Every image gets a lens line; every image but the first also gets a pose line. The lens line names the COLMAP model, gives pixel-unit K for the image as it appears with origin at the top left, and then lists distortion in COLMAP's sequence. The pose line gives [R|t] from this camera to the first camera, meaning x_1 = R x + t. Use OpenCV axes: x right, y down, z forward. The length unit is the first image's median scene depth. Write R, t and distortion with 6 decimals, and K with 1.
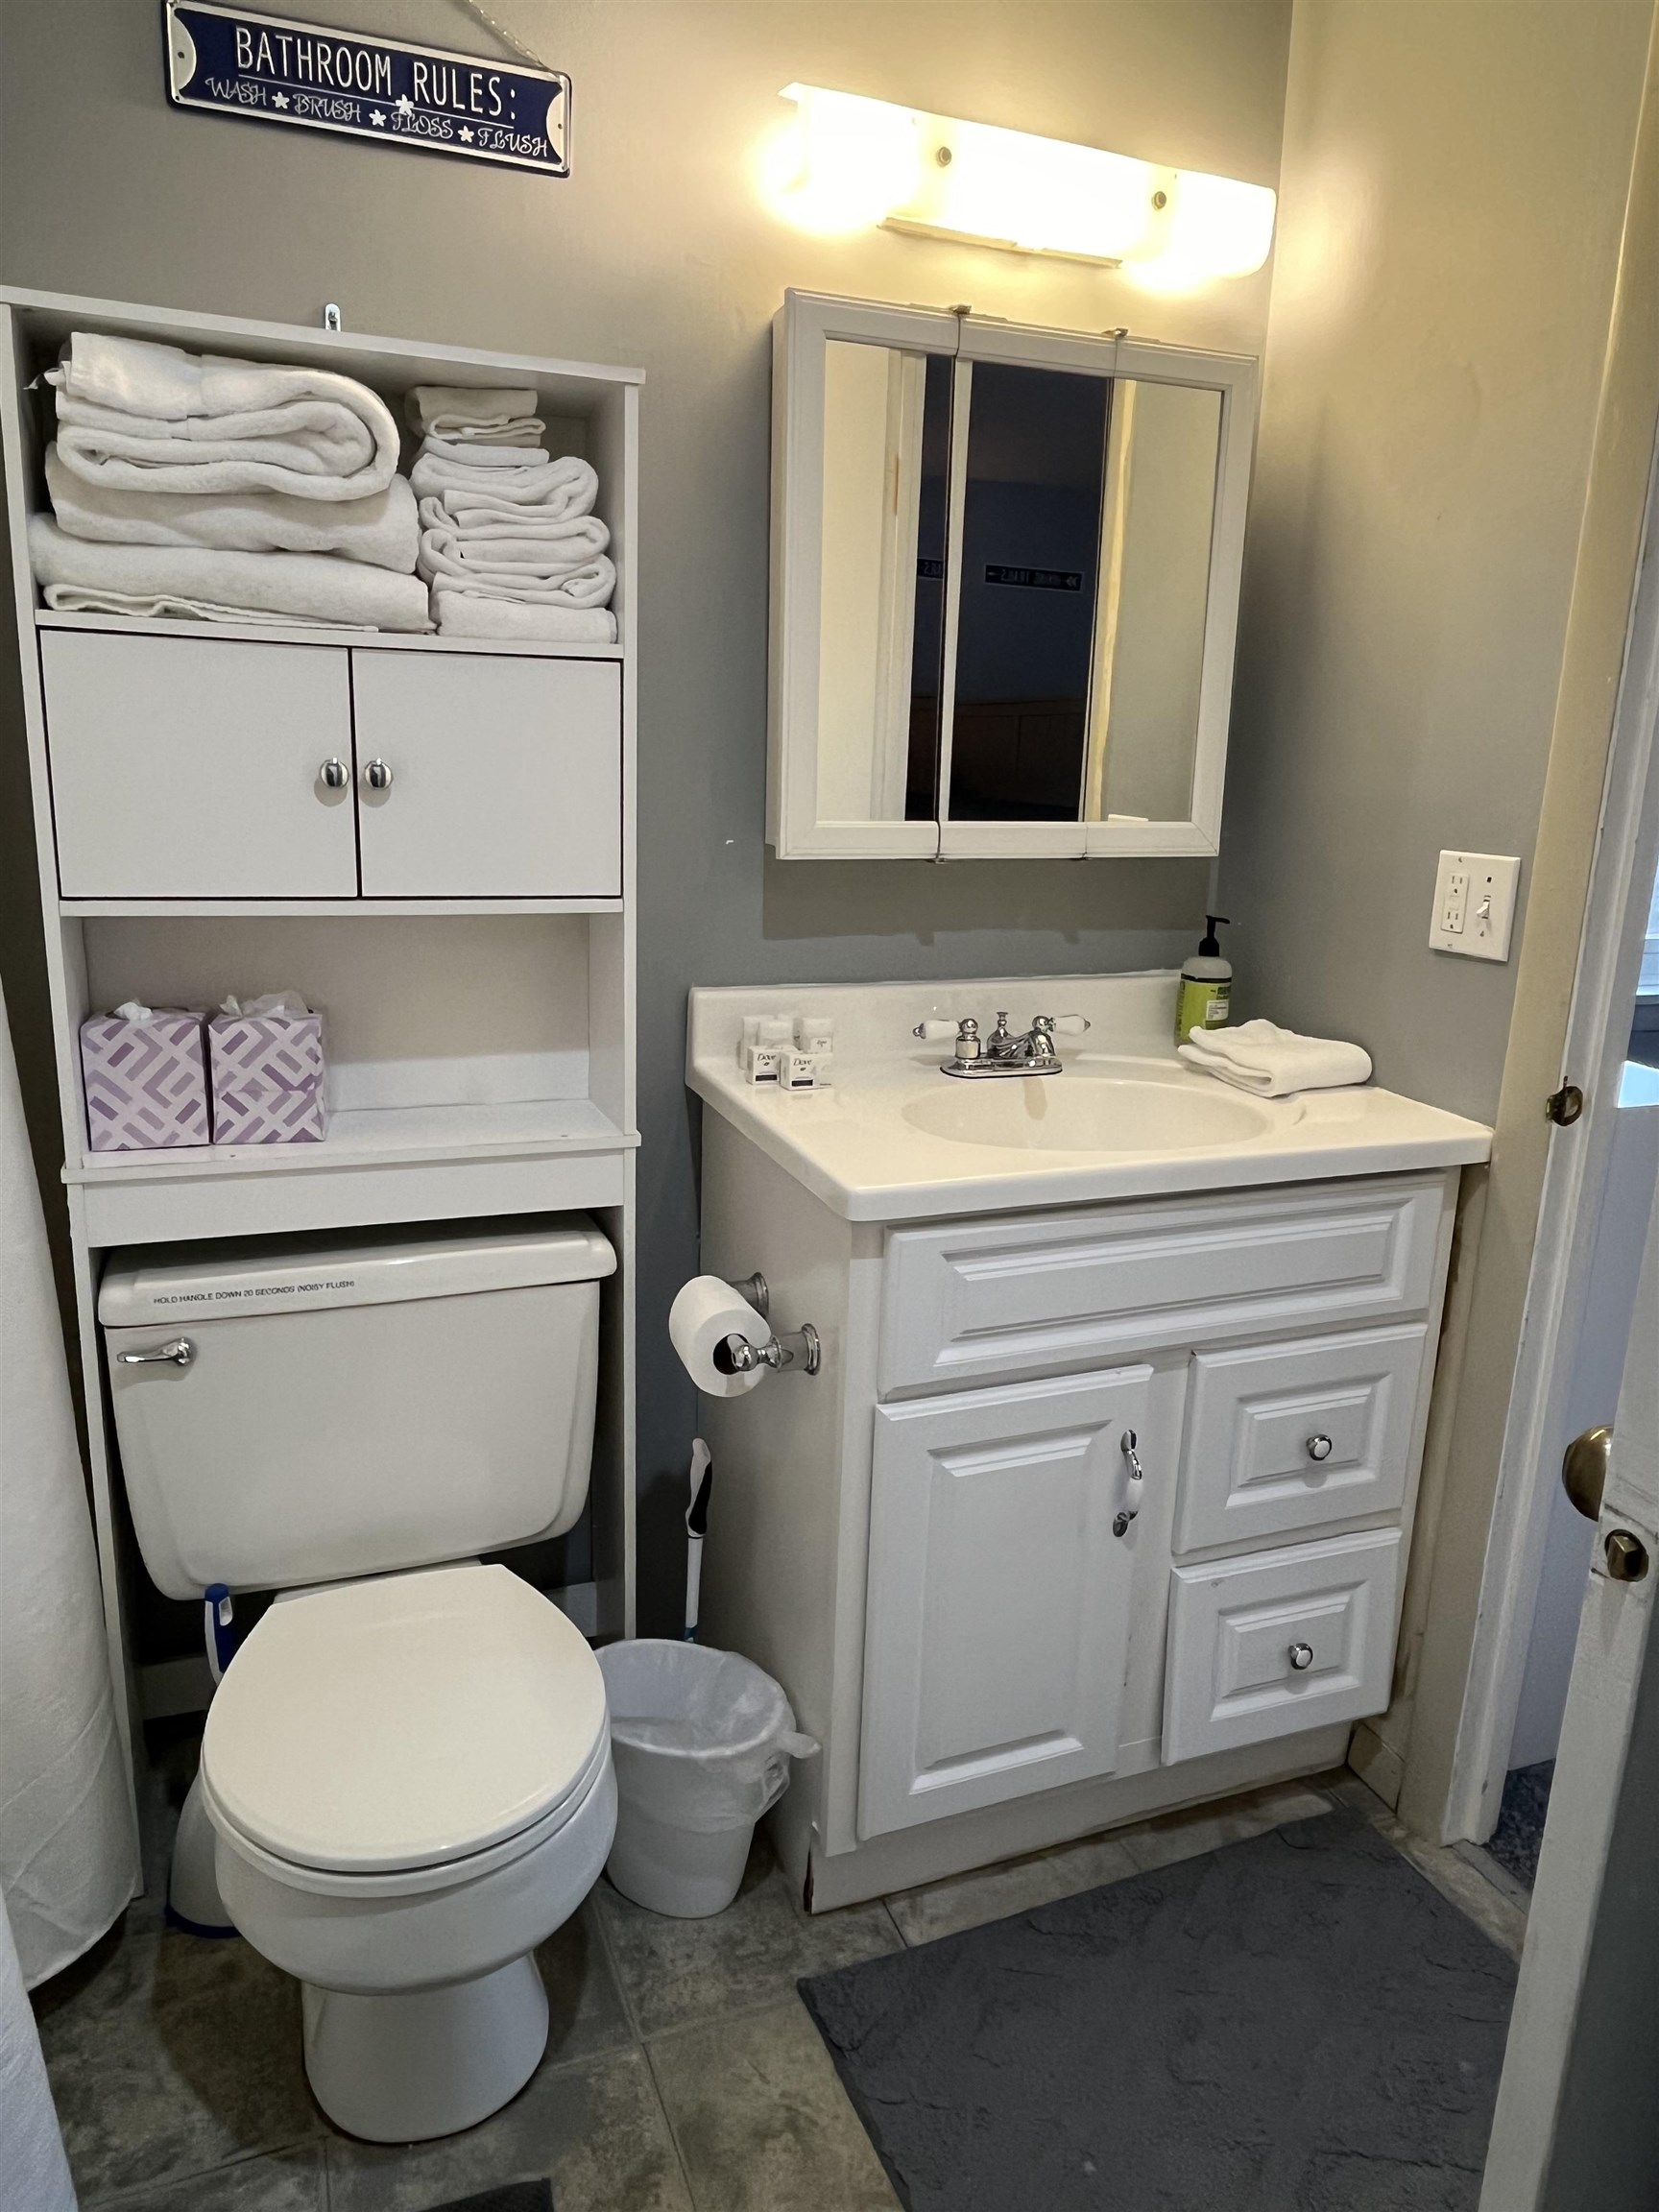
lens RADIAL K [[1494.3, 0, 829.5], [0, 1494.3, 1106.0], [0, 0, 1]] dist [0.003450, 0.000101]
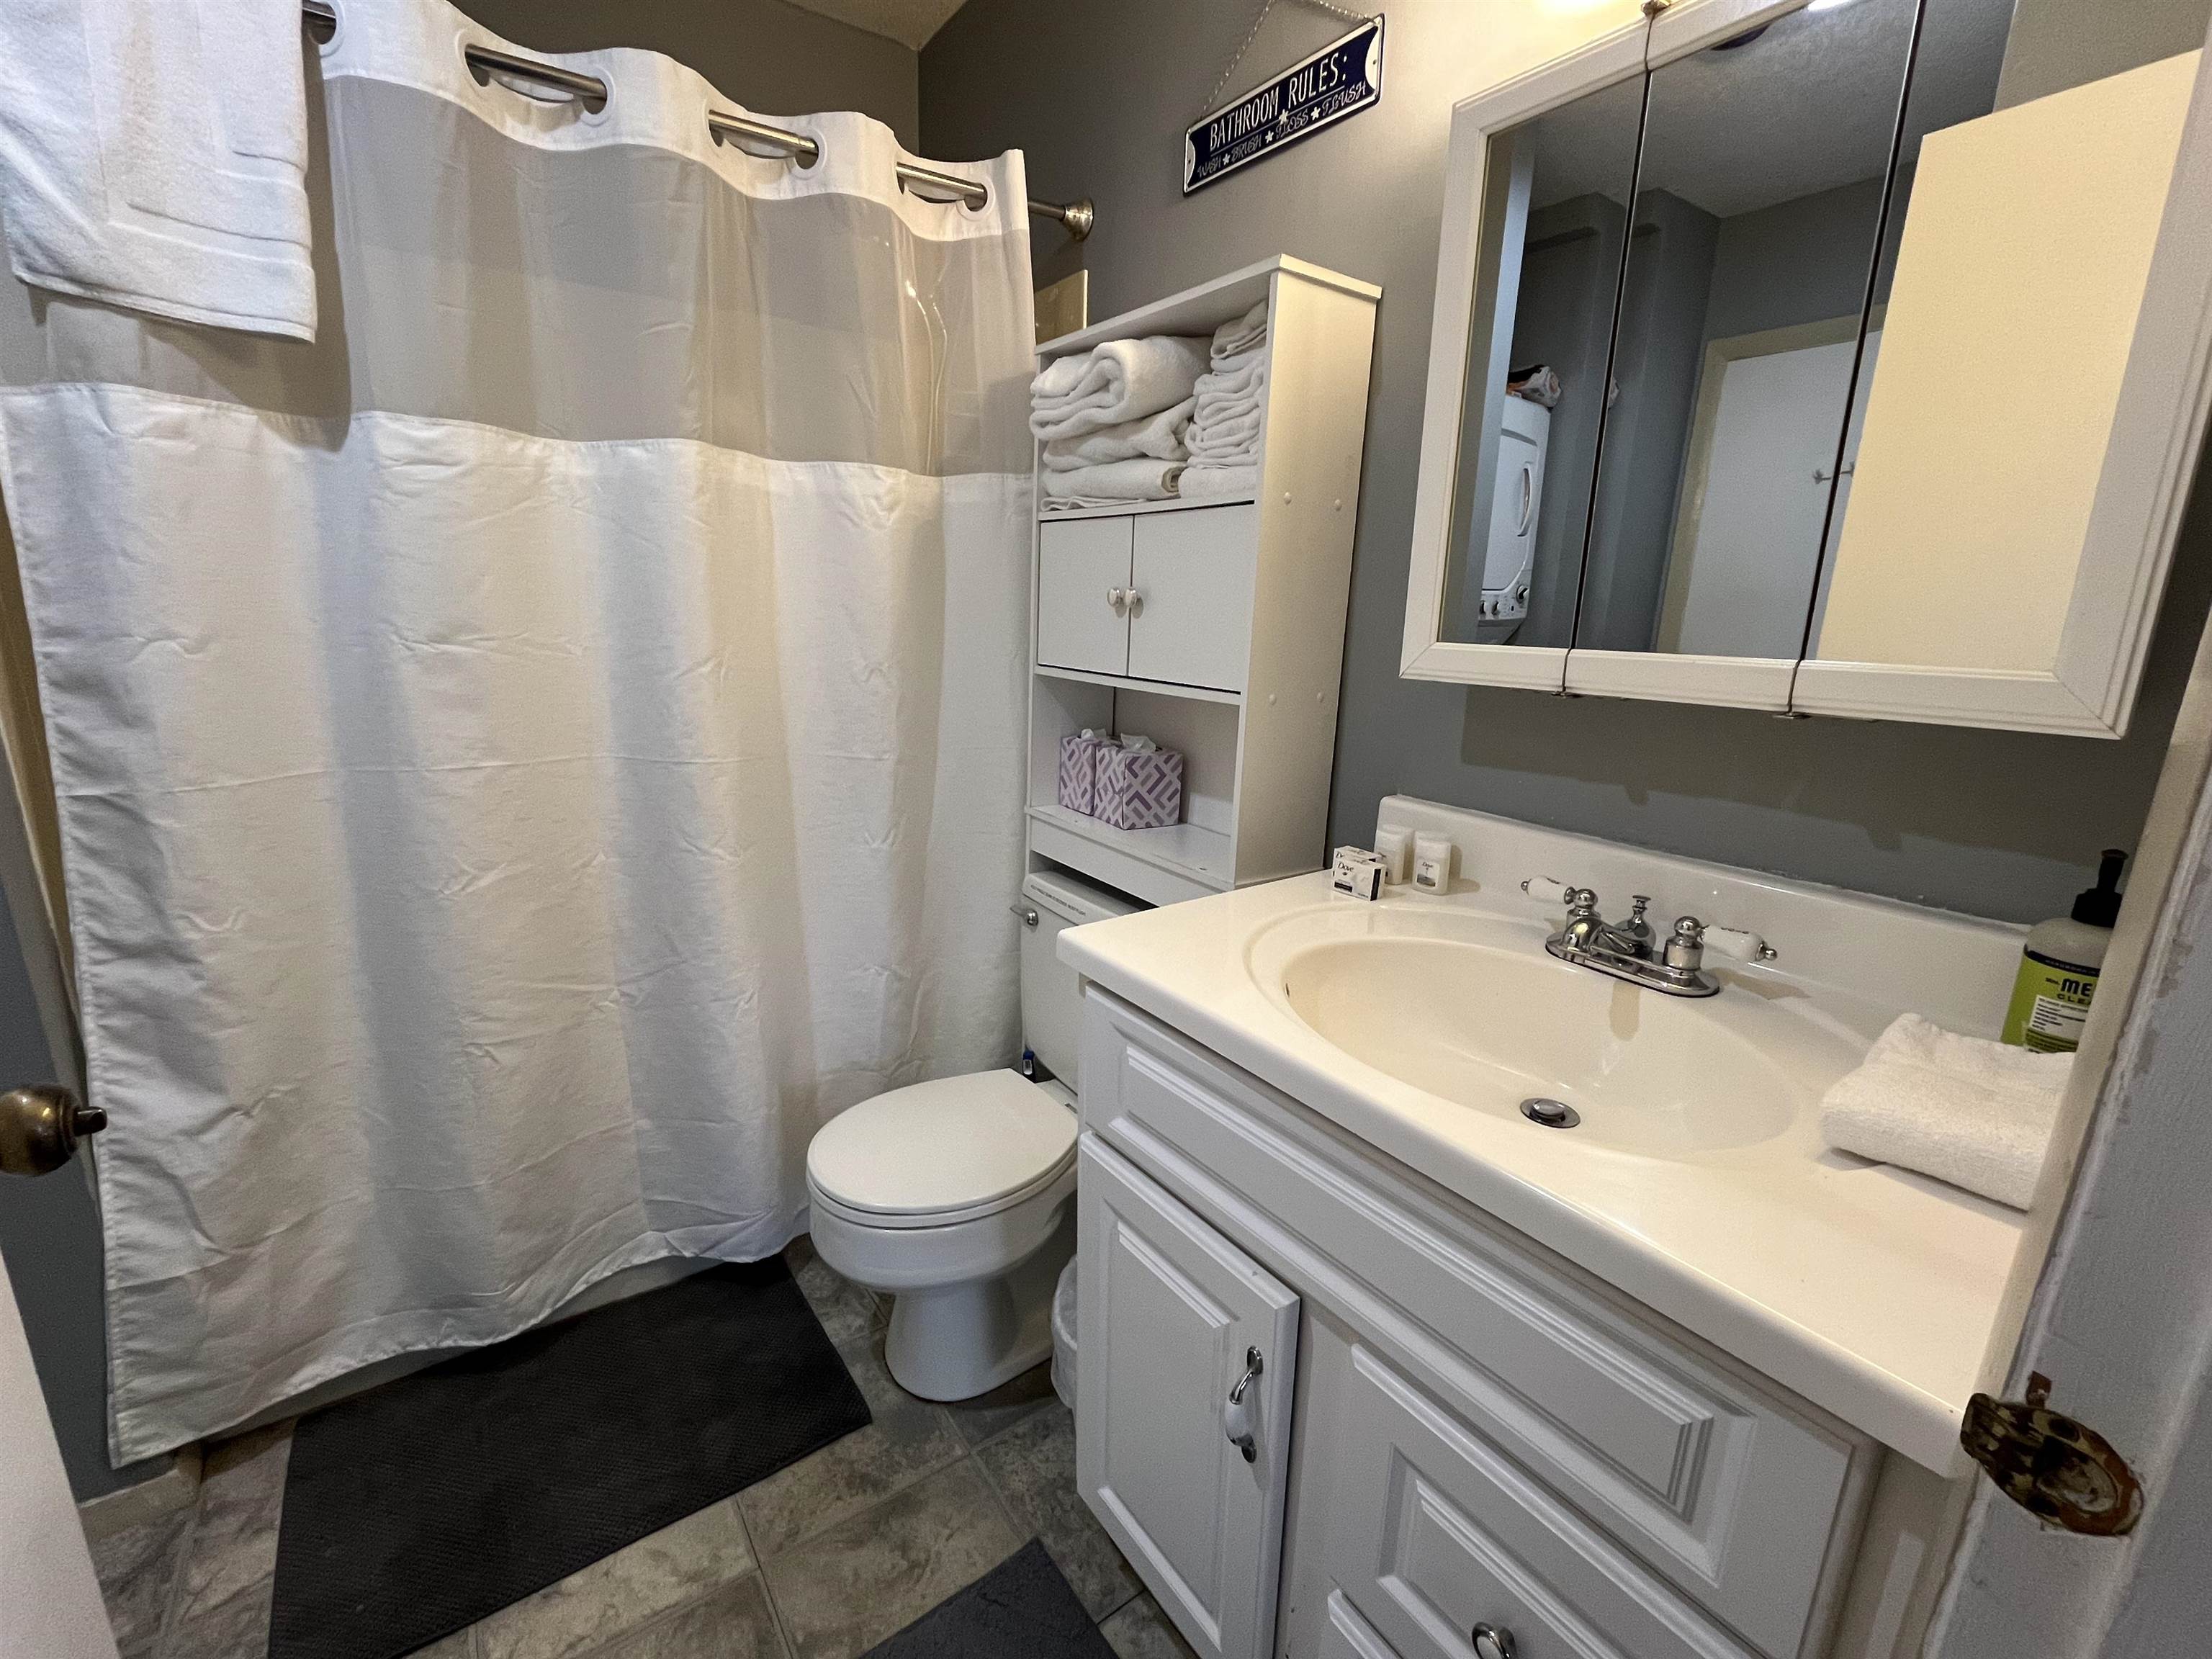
lens RADIAL K [[940.9, 0, 1086.0], [0, 940.9, 833.3], [0, 0, 1]] dist [-0.001635, -0.000506]
pose [[0.227311, 0.210125, -0.950882, 0.628051], [-0.246880, 0.956978, 0.152455, -0.119939], [0.942008, 0.200099, 0.269408, 0.713434]]
